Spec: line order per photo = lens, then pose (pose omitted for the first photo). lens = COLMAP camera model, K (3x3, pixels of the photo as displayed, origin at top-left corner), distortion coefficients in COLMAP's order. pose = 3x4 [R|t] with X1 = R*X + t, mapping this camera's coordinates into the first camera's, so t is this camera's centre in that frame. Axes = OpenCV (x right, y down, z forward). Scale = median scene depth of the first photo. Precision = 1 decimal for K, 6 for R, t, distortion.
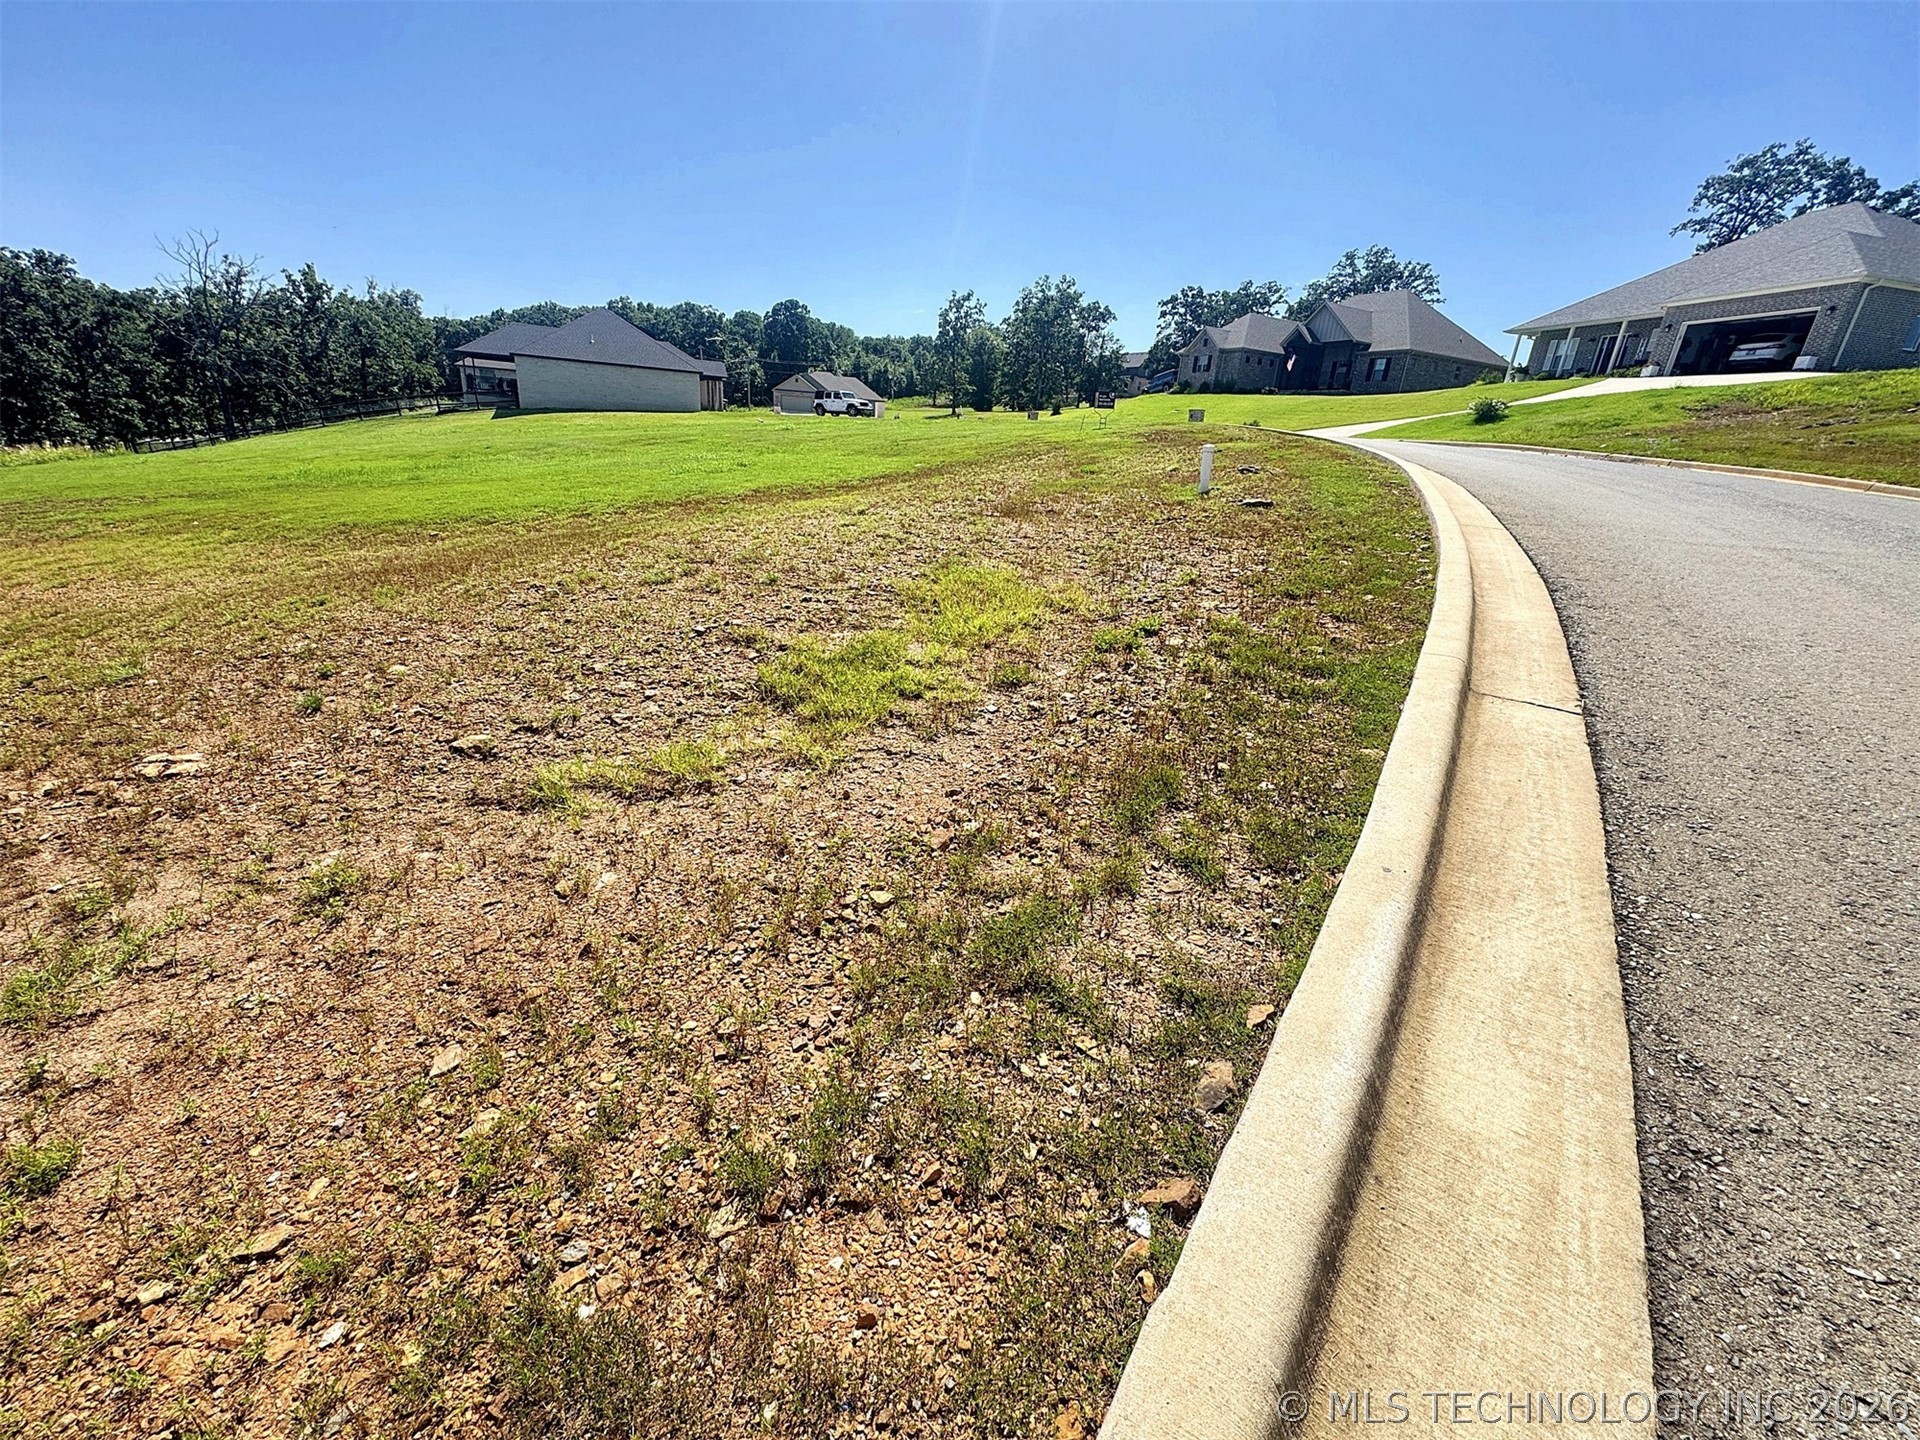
lens RADIAL K [[764.5, 0, 957.7], [0, 764.5, 720.8], [0, 0, 1]] dist [-0.002423, 0.000956]
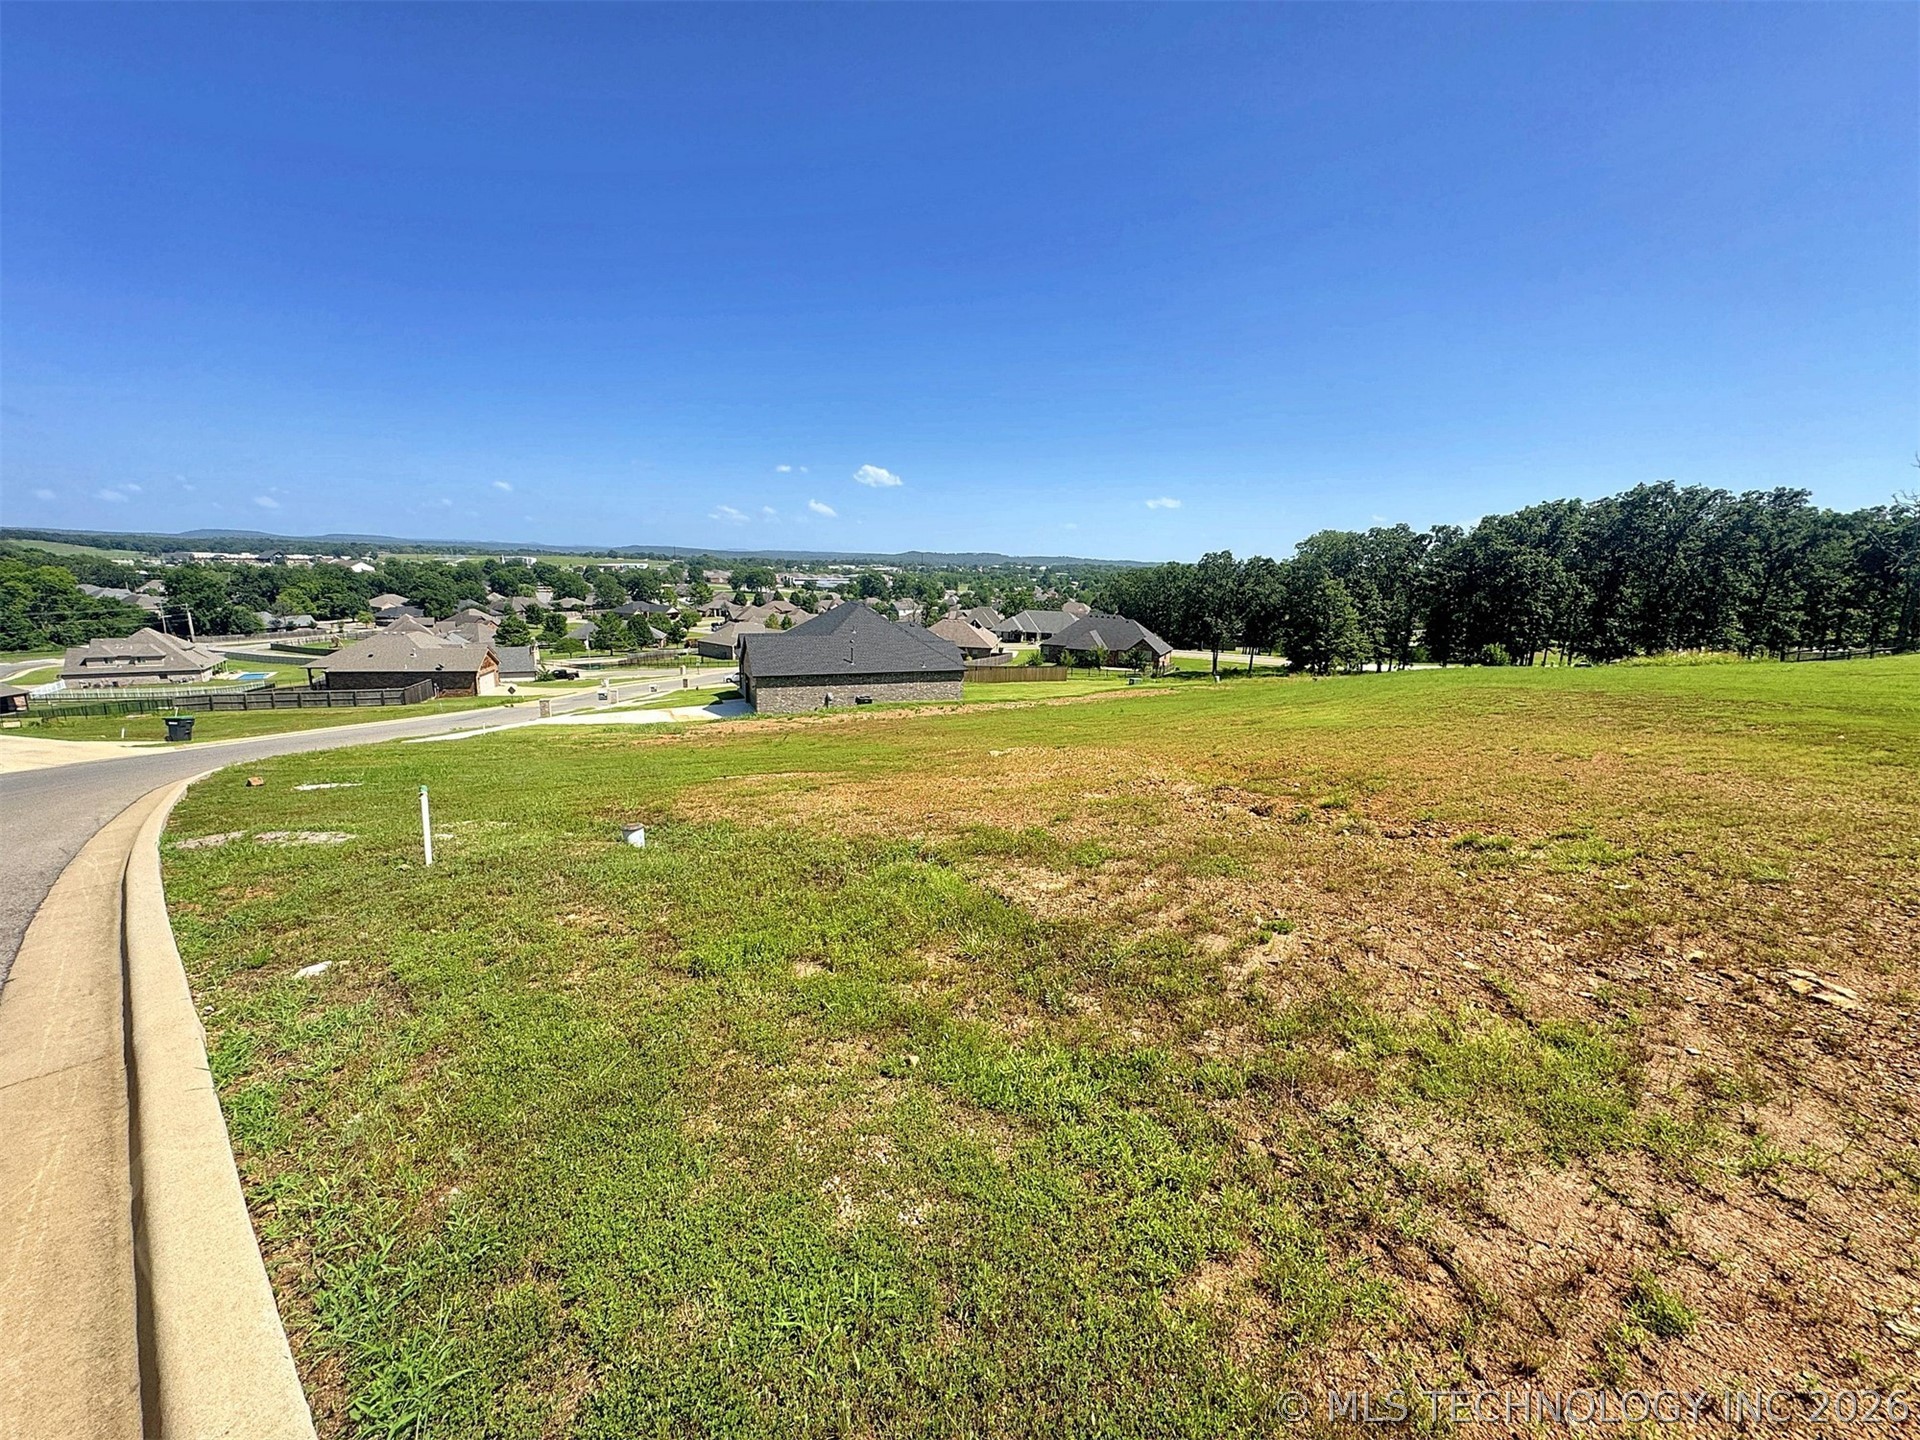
lens RADIAL K [[764.5, 0, 959.1], [0, 764.5, 711.1], [0, 0, 1]] dist [-0.002423, 0.000956]
pose [[-0.037196, 0.120559, -0.992009, -0.091578], [-0.379552, 0.916601, 0.125627, 0.025611], [0.924422, 0.381192, 0.011664, -0.113289]]
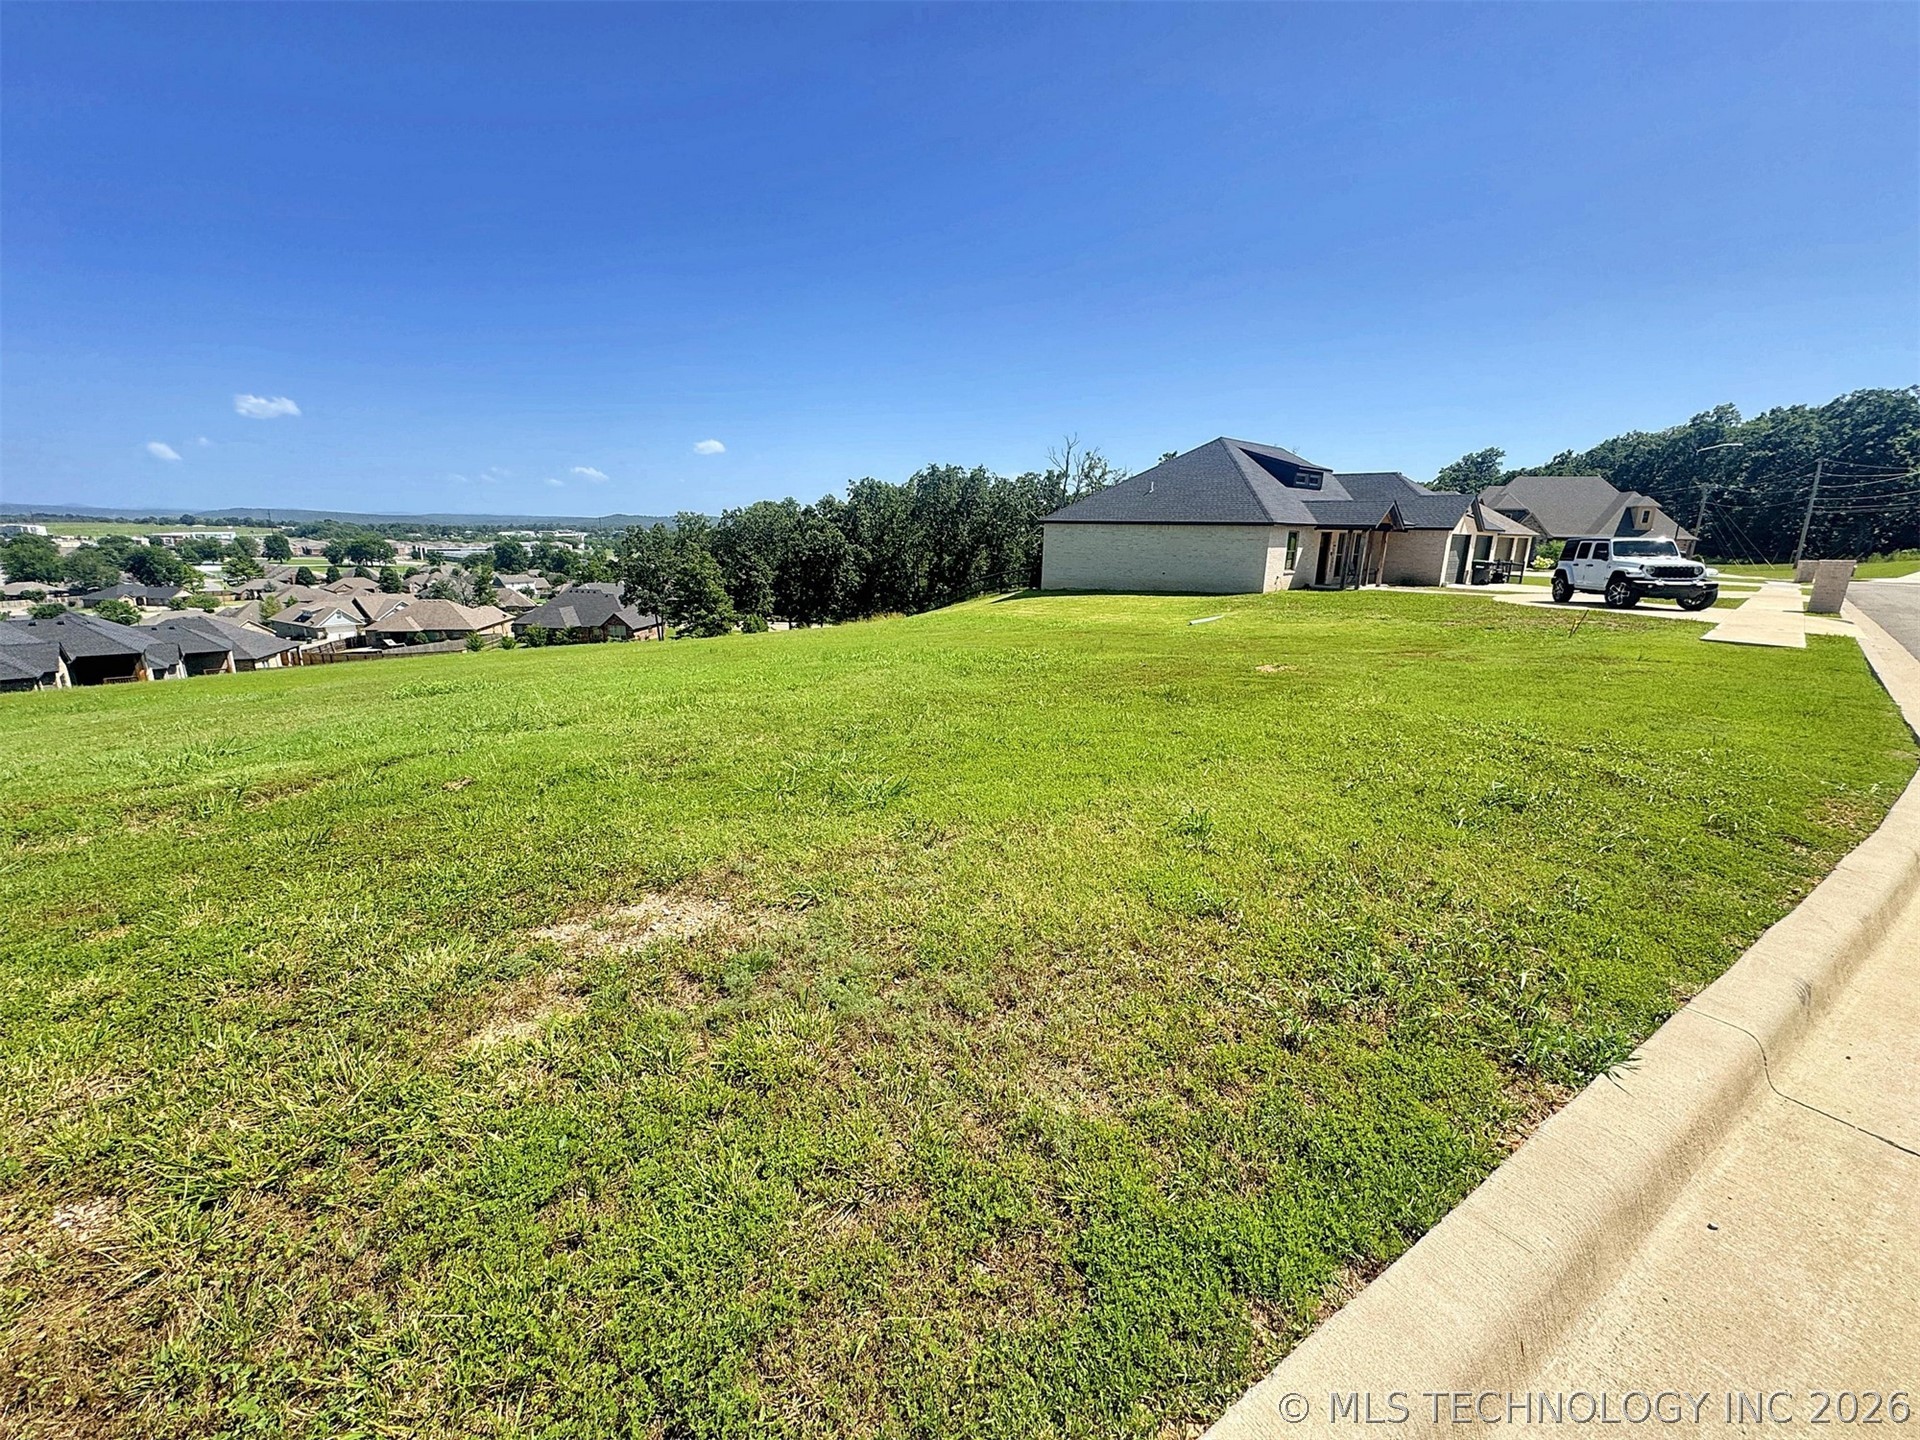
lens RADIAL K [[764.5, 0, 961.3], [0, 764.5, 709.6], [0, 0, 1]] dist [-0.002423, 0.000956]
pose [[0.299872, 0.154044, -0.941460, 1.635079], [-0.332486, 0.941875, 0.048209, -3.829608], [0.894164, 0.298566, 0.333659, 8.887585]]
